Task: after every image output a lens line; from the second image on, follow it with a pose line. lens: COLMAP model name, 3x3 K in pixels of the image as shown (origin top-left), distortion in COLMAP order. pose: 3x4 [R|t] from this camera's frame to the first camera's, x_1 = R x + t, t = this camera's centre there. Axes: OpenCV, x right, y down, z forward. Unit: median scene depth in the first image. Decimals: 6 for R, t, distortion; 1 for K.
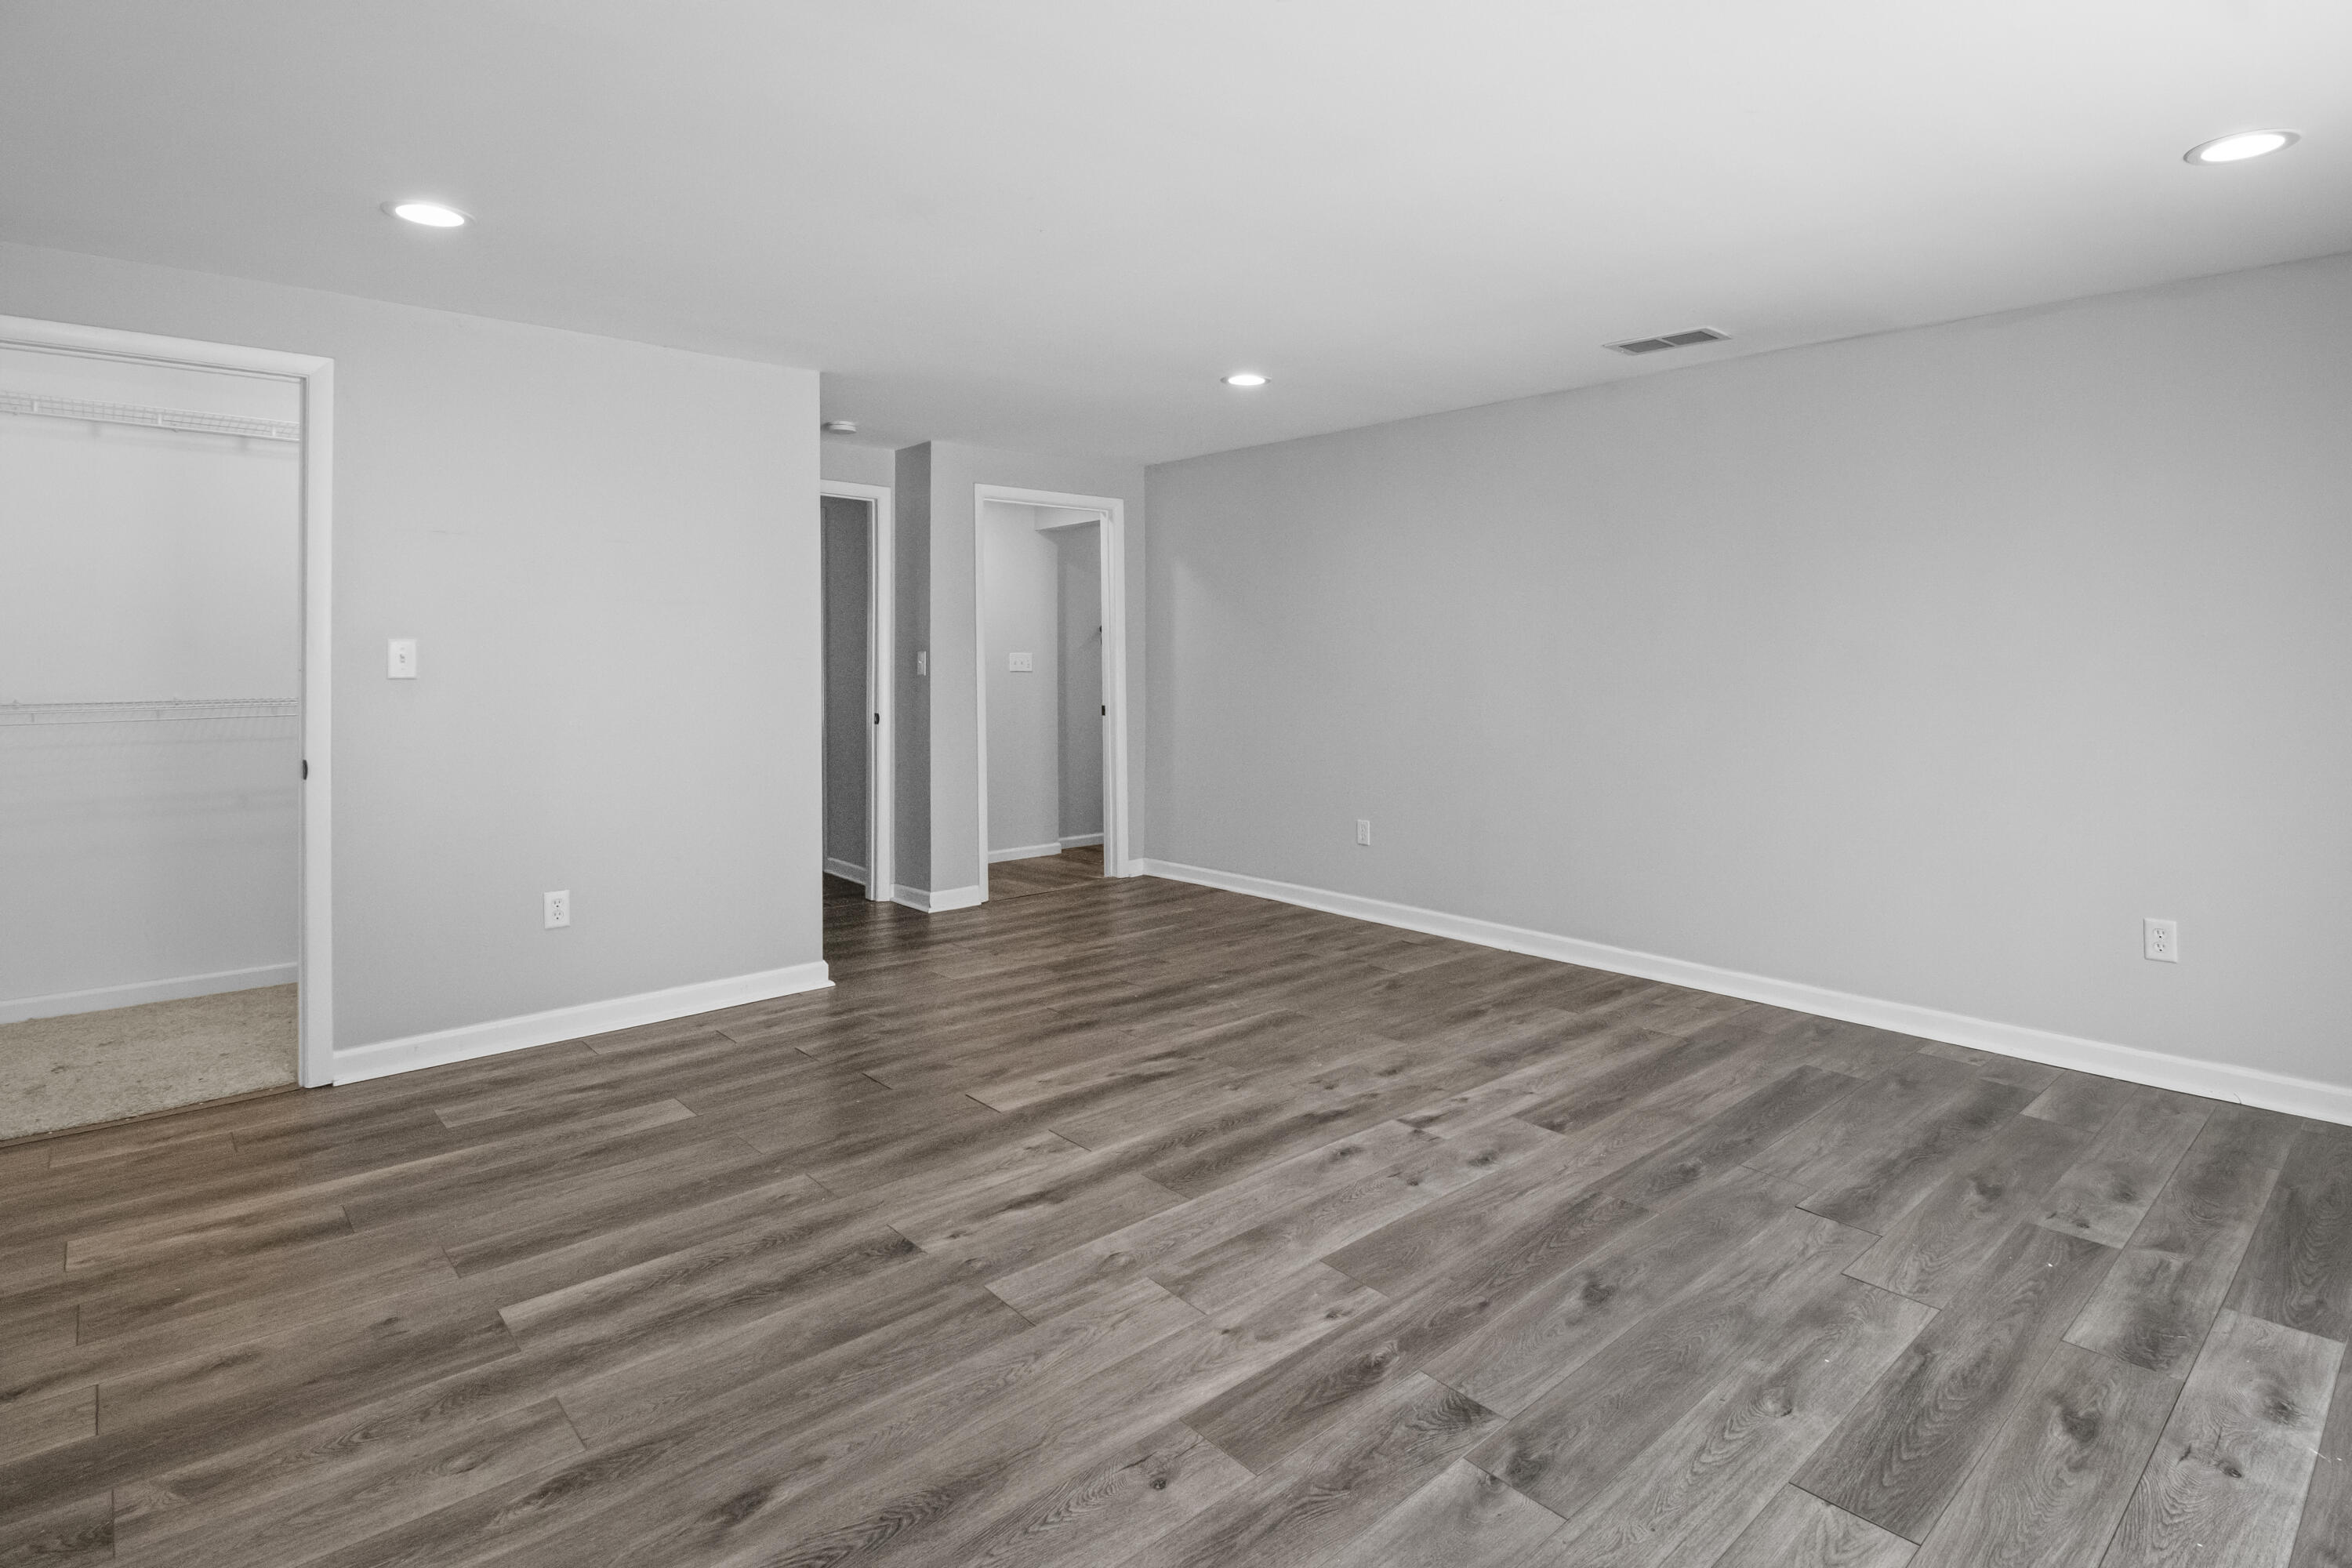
lens RADIAL K [[1235.3, 0, 1177.6], [0, 1235.3, 769.0], [0, 0, 1]] dist [-0.004658, 0.001015]
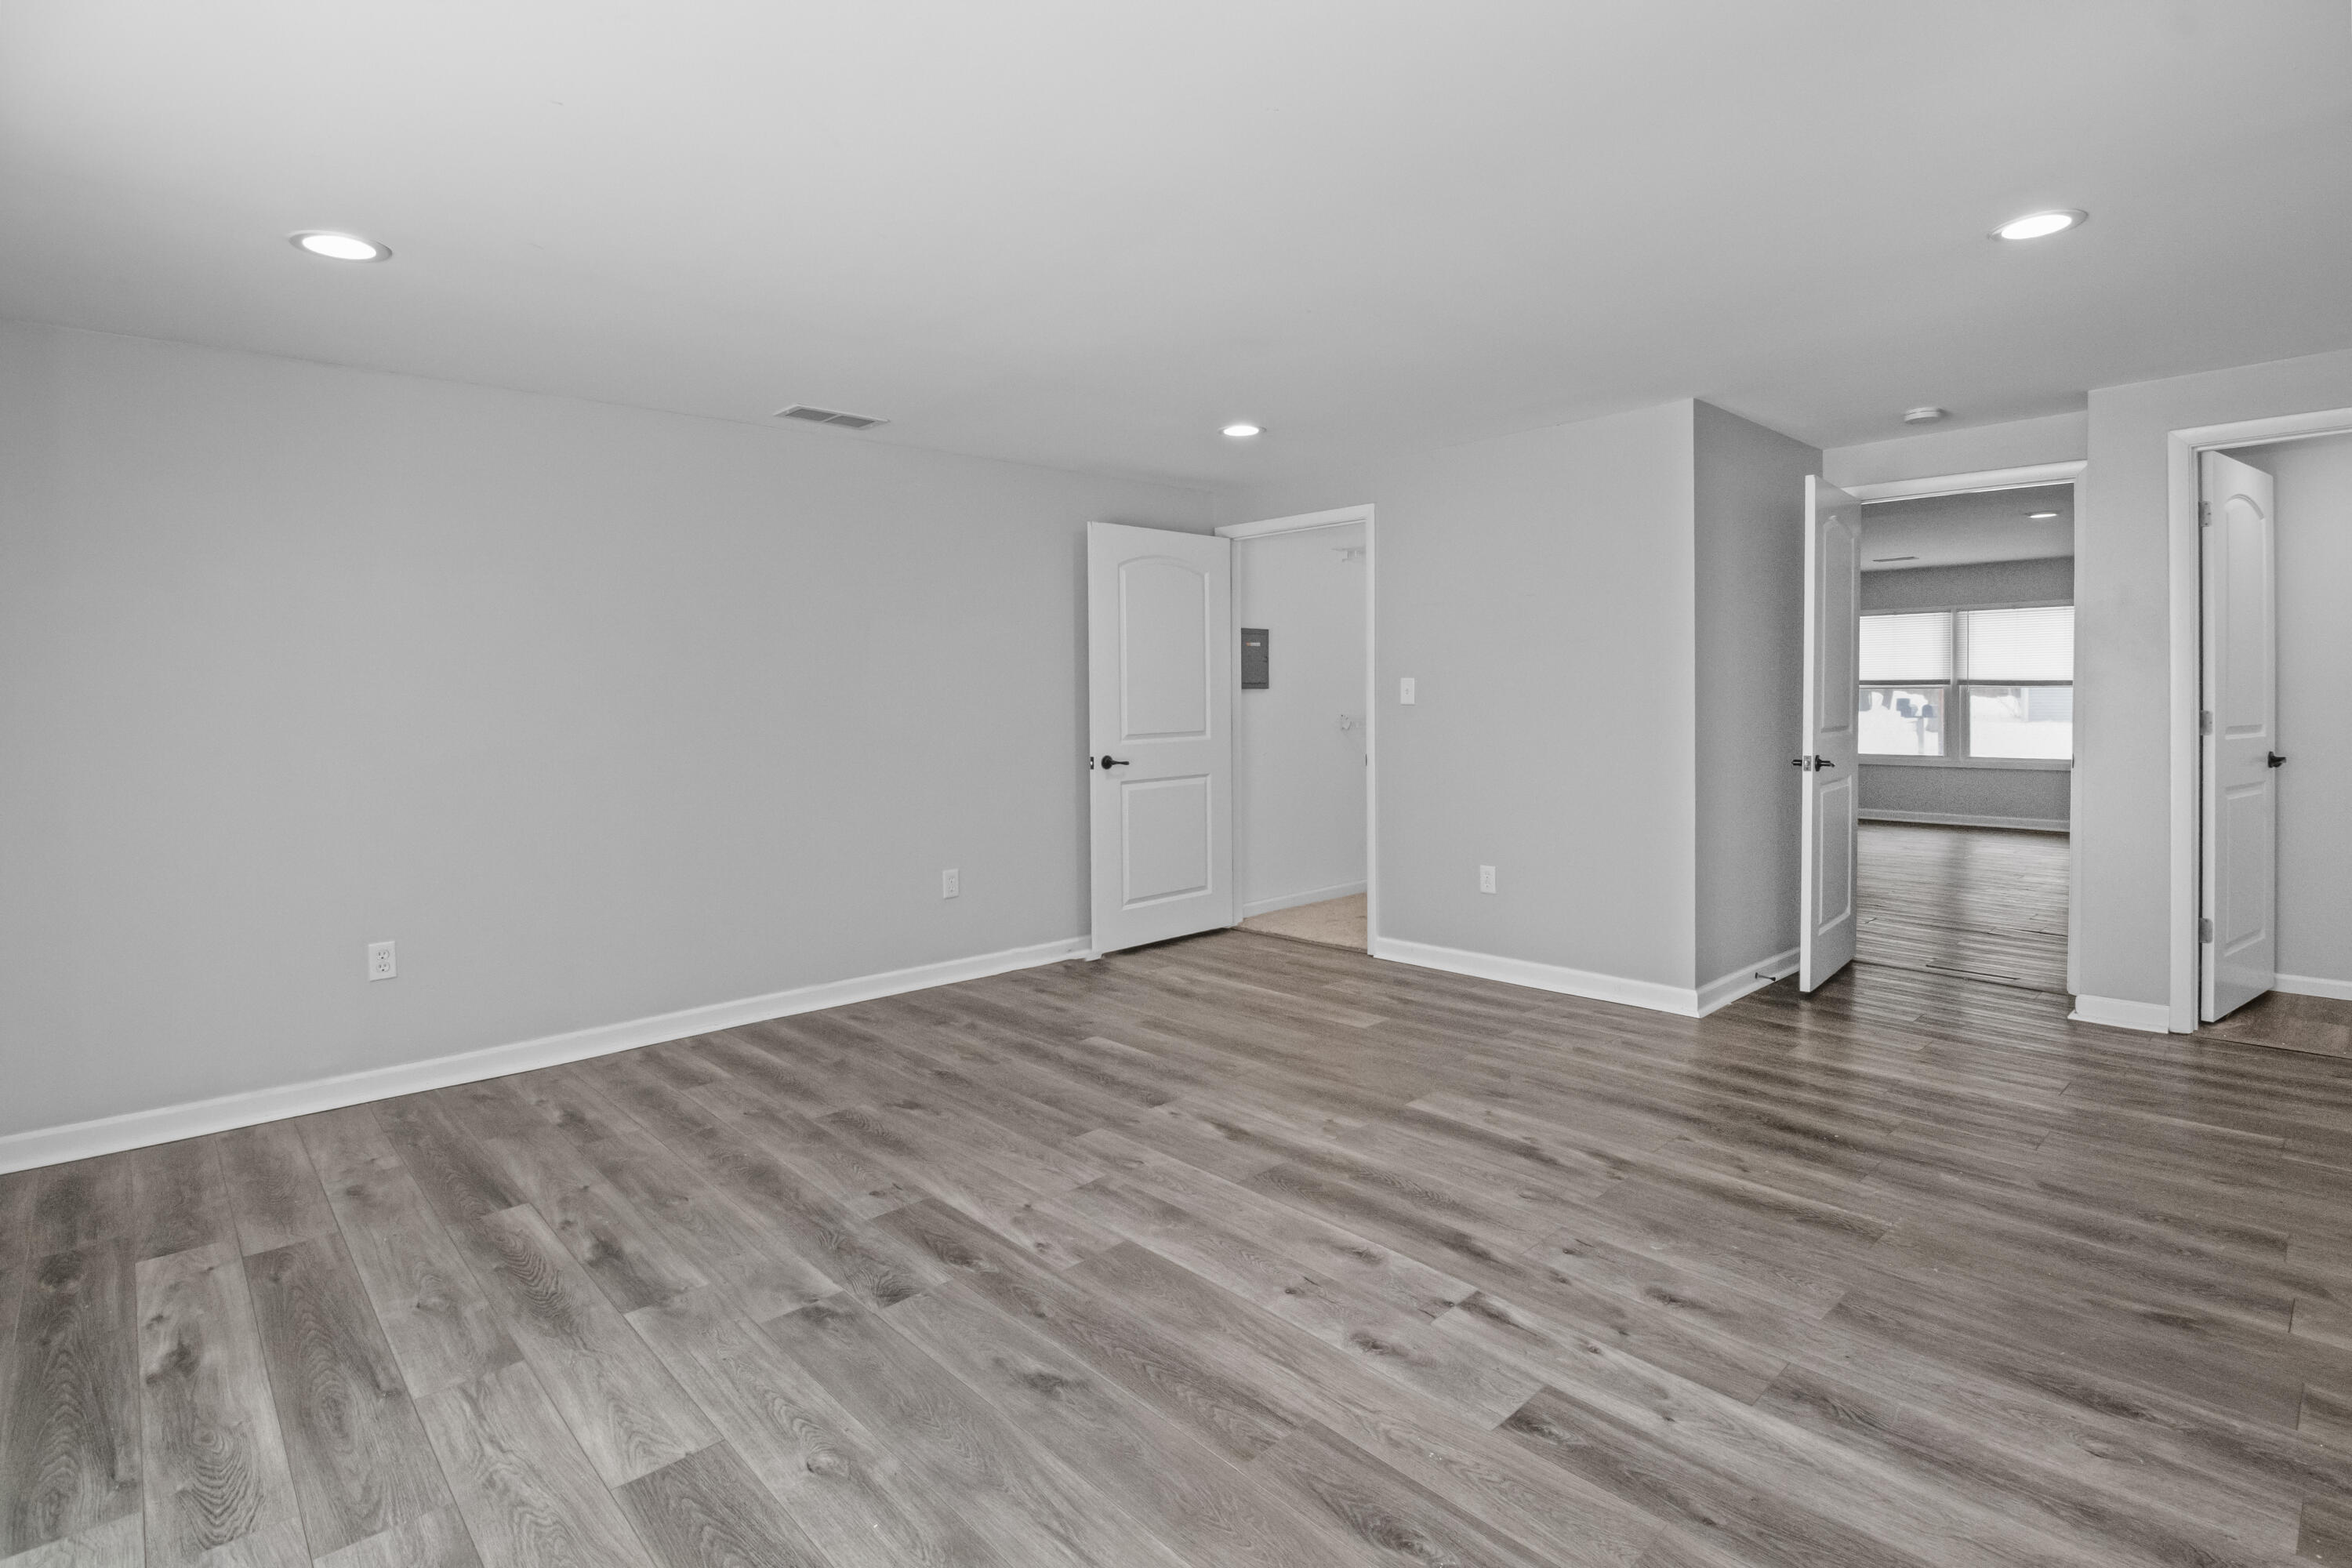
lens RADIAL K [[1132.8, 0, 1179.0], [0, 1132.8, 799.6], [0, 0, 1]] dist [0.002153, -0.000363]
pose [[0.008492, 0.090853, -0.995828, 1.119682], [-0.076375, 0.993014, 0.089945, -0.088547], [0.997043, 0.075292, 0.015372, 1.032223]]
